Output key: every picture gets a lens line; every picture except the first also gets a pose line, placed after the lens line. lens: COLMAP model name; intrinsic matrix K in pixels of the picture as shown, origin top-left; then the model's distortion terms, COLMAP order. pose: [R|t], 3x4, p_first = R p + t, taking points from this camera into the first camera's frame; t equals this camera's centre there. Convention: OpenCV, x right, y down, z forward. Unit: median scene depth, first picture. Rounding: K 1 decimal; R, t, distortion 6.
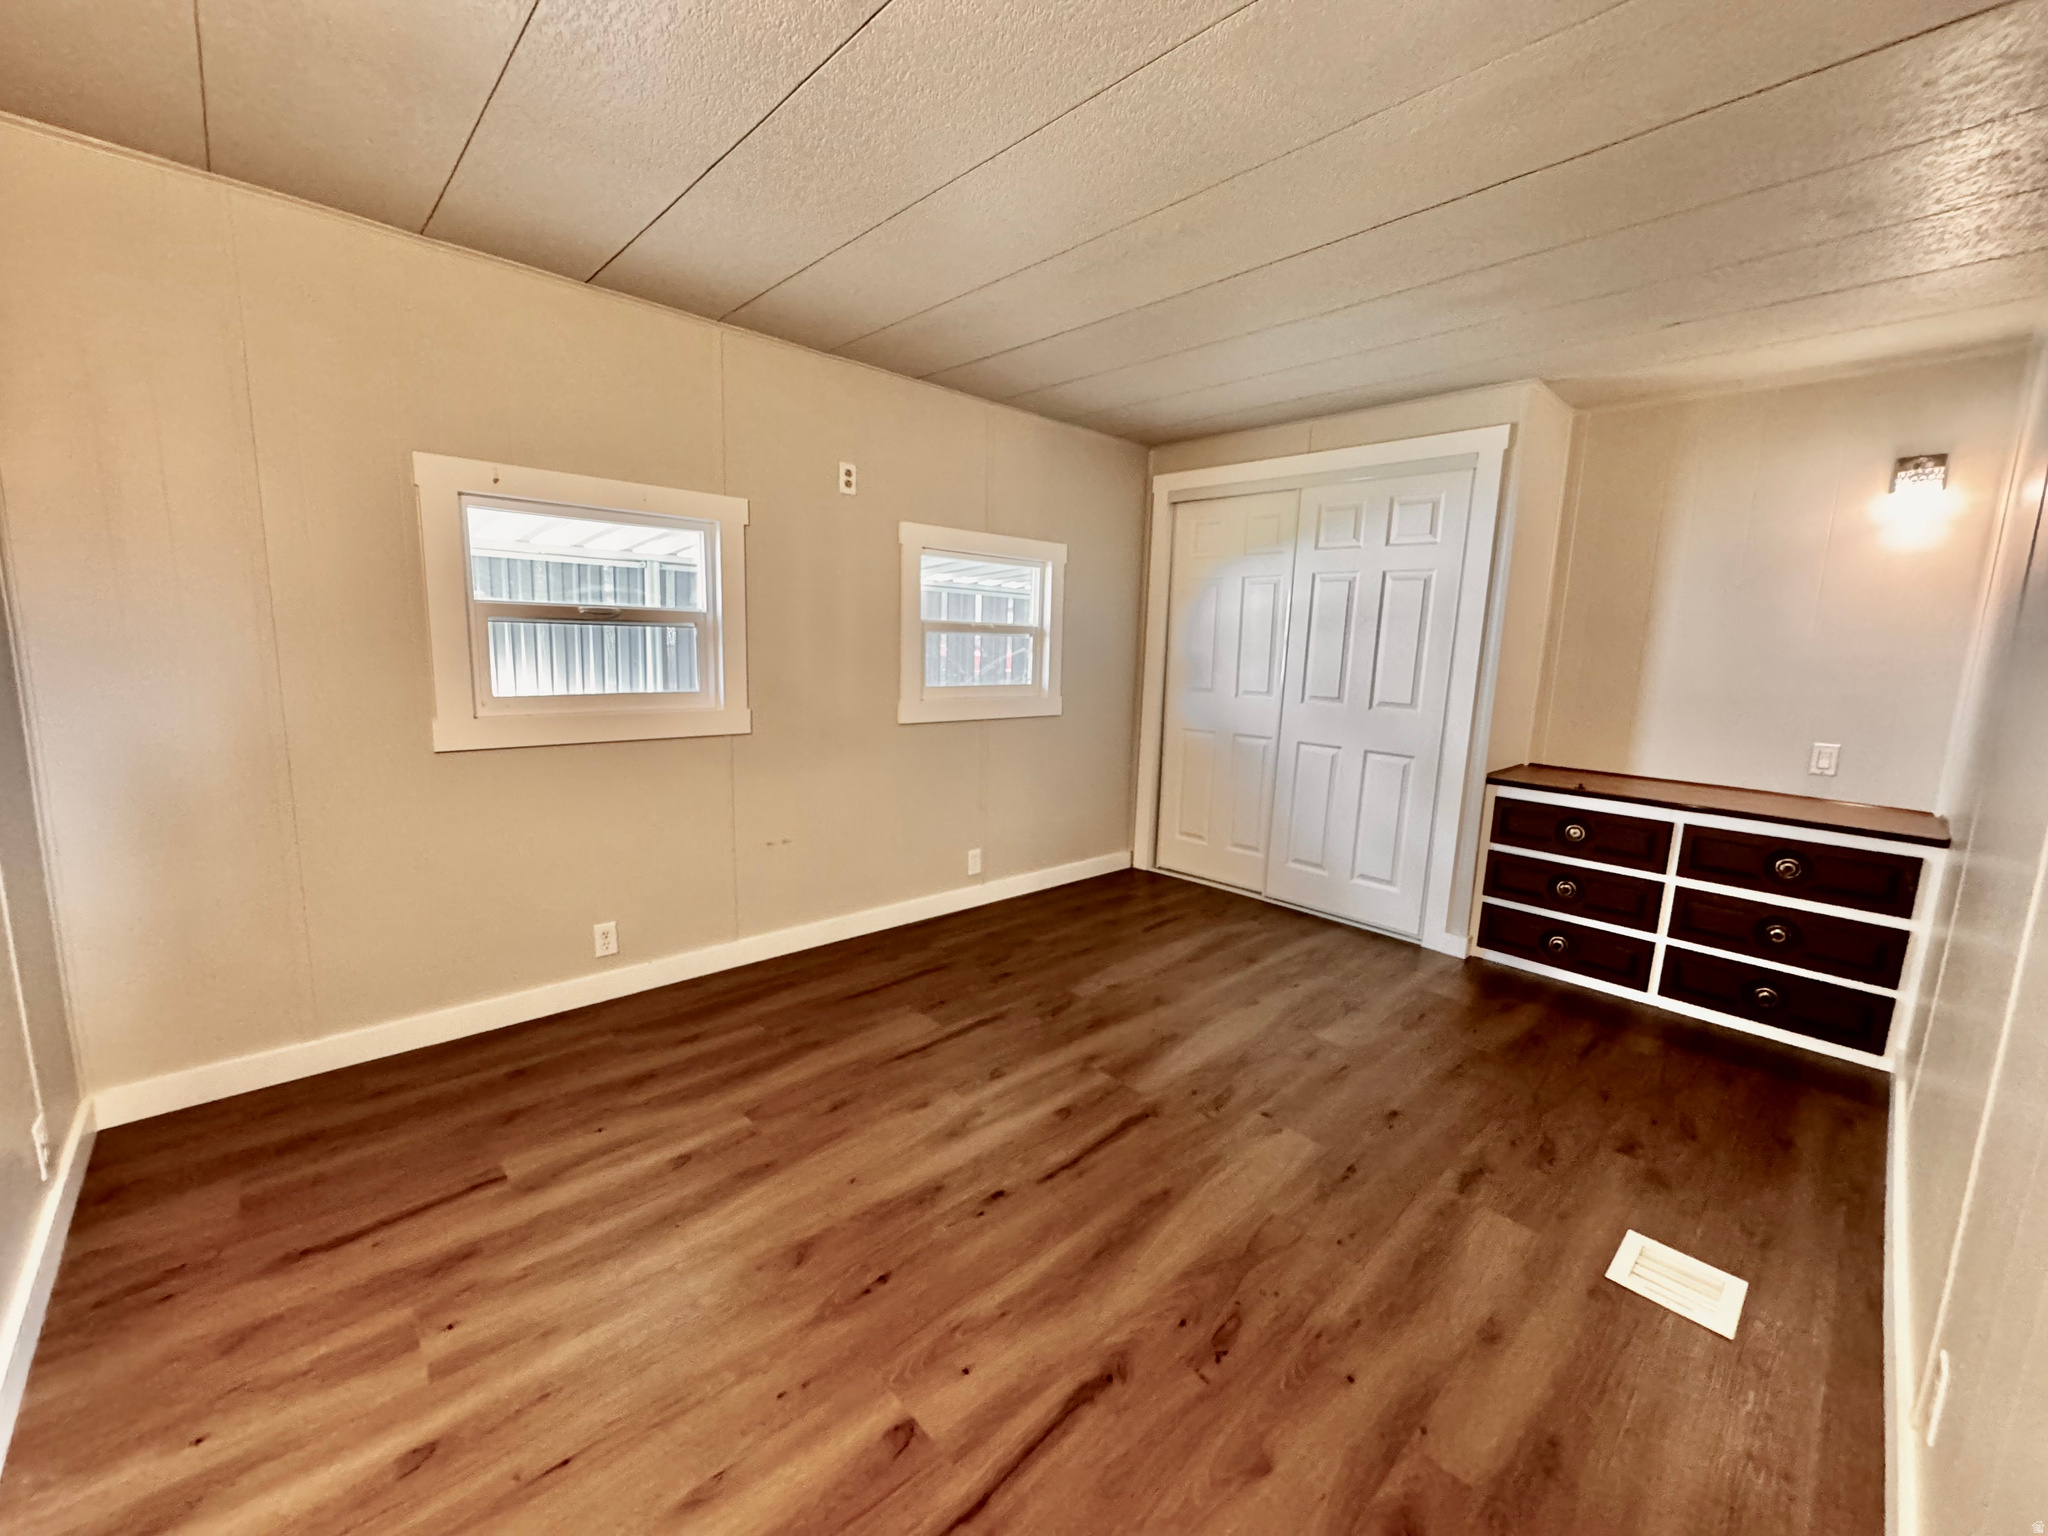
lens RADIAL K [[817.4, 0, 1020.9], [0, 817.4, 764.1], [0, 0, 1]] dist [-0.001525, -0.000112]
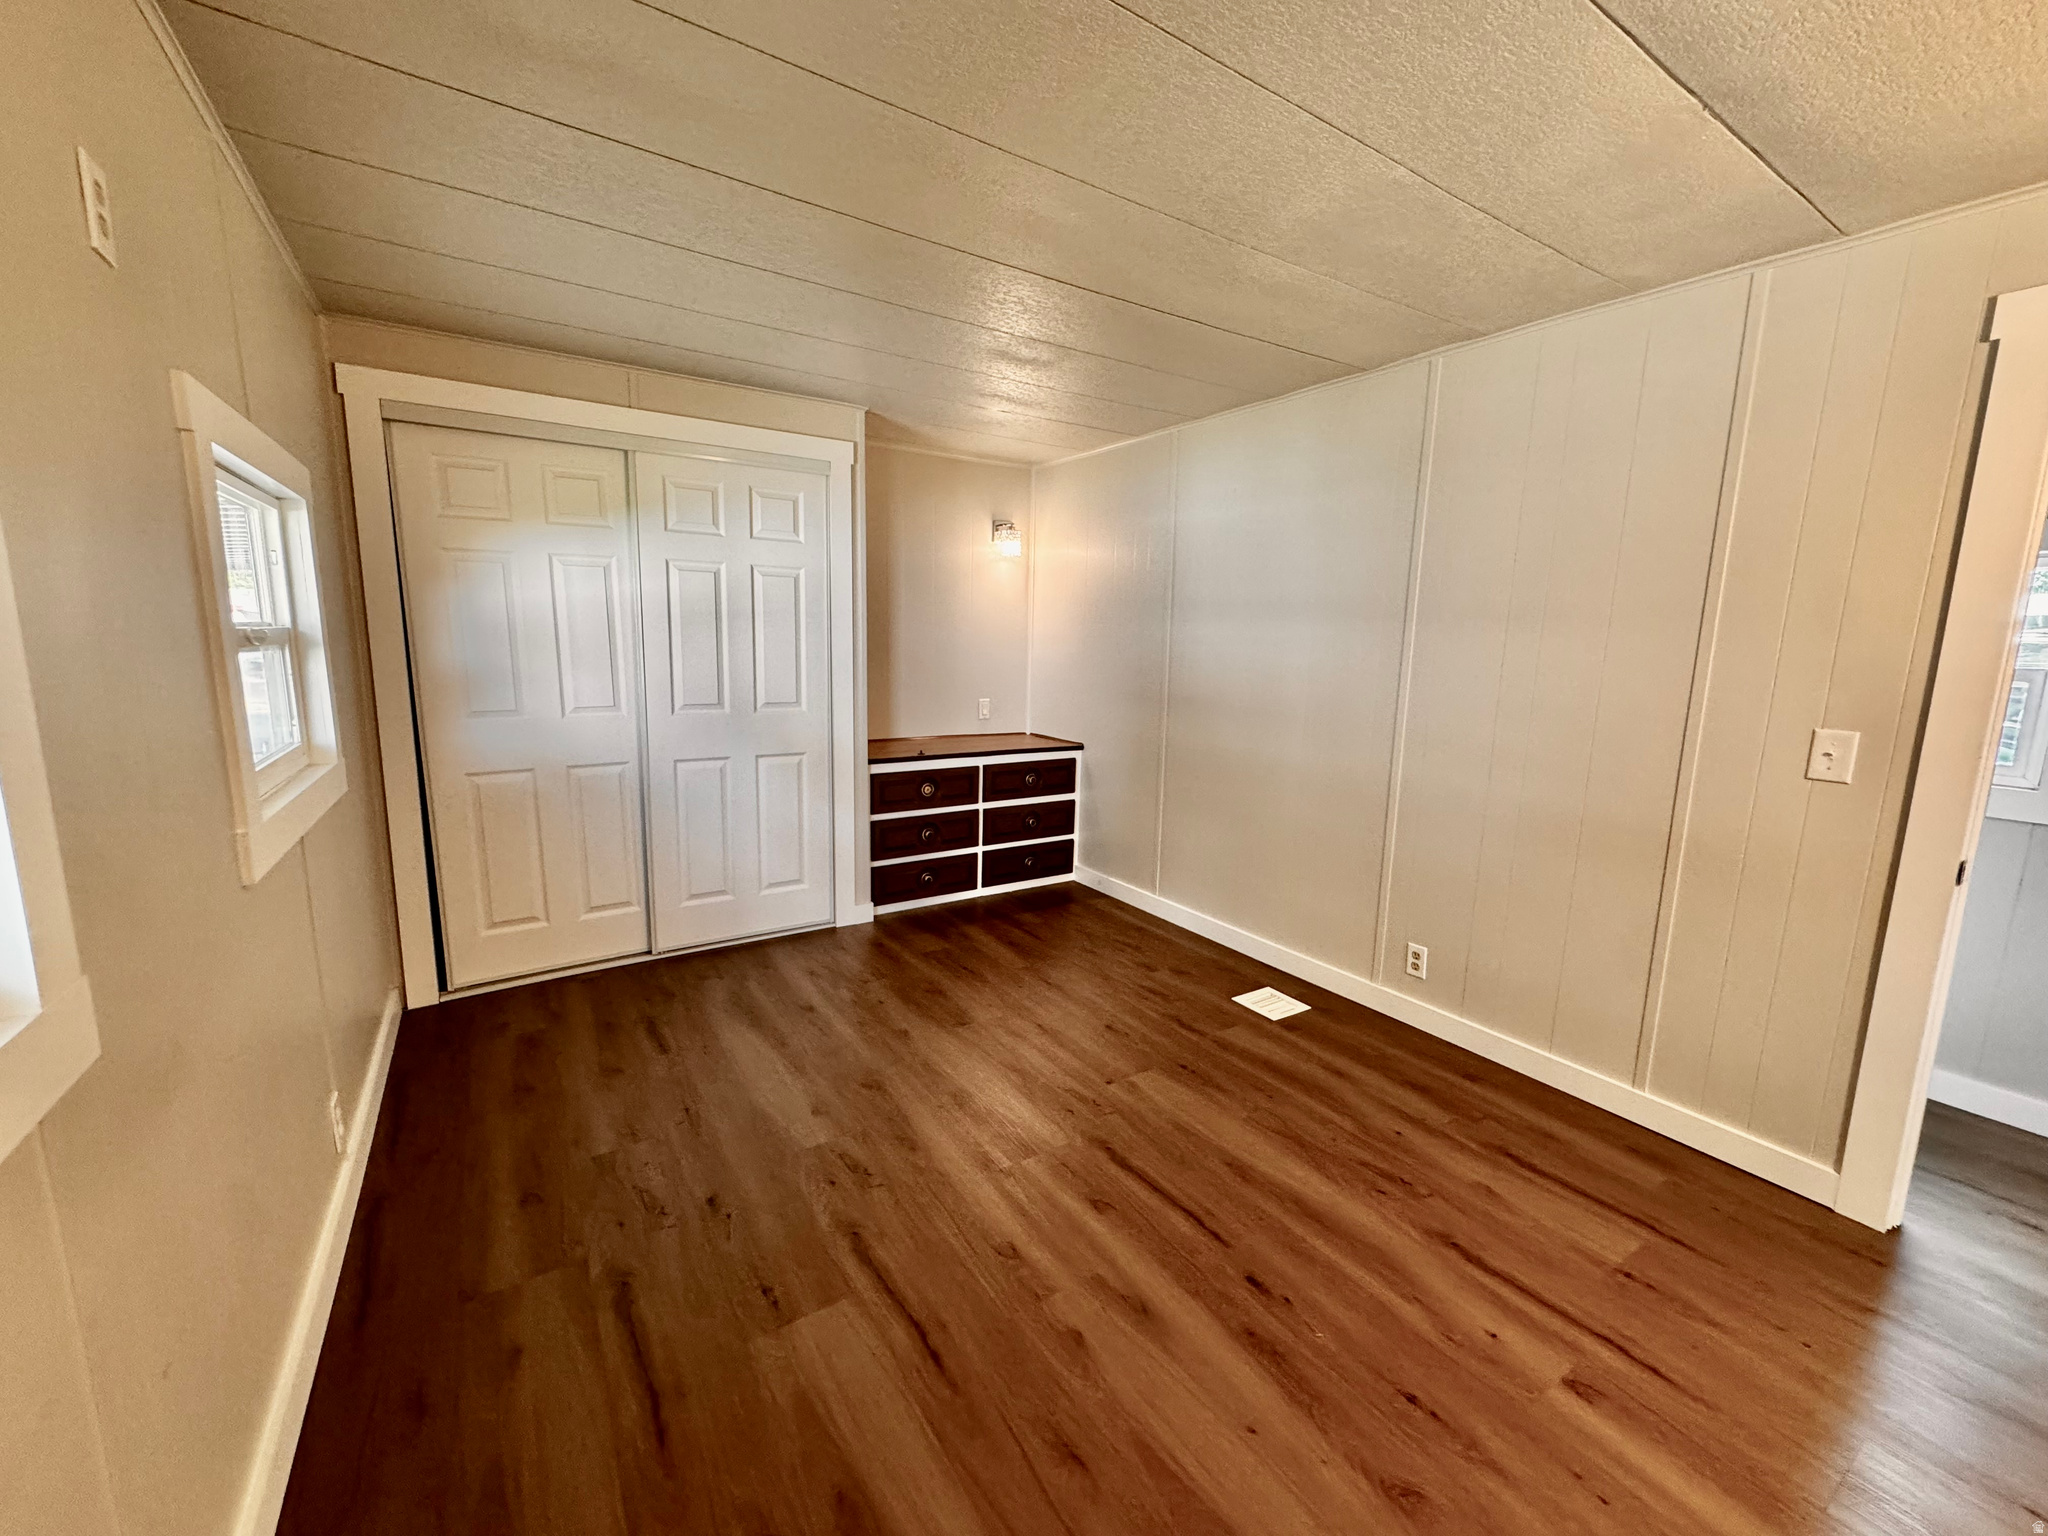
lens RADIAL K [[817.4, 0, 1020.9], [0, 817.4, 764.1], [0, 0, 1]] dist [-0.001525, -0.000112]
pose [[0.174722, -0.178755, 0.968256, -0.531074], [0.137134, 0.978216, 0.155848, -0.135933], [-0.975021, 0.105550, 0.195429, 0.627850]]
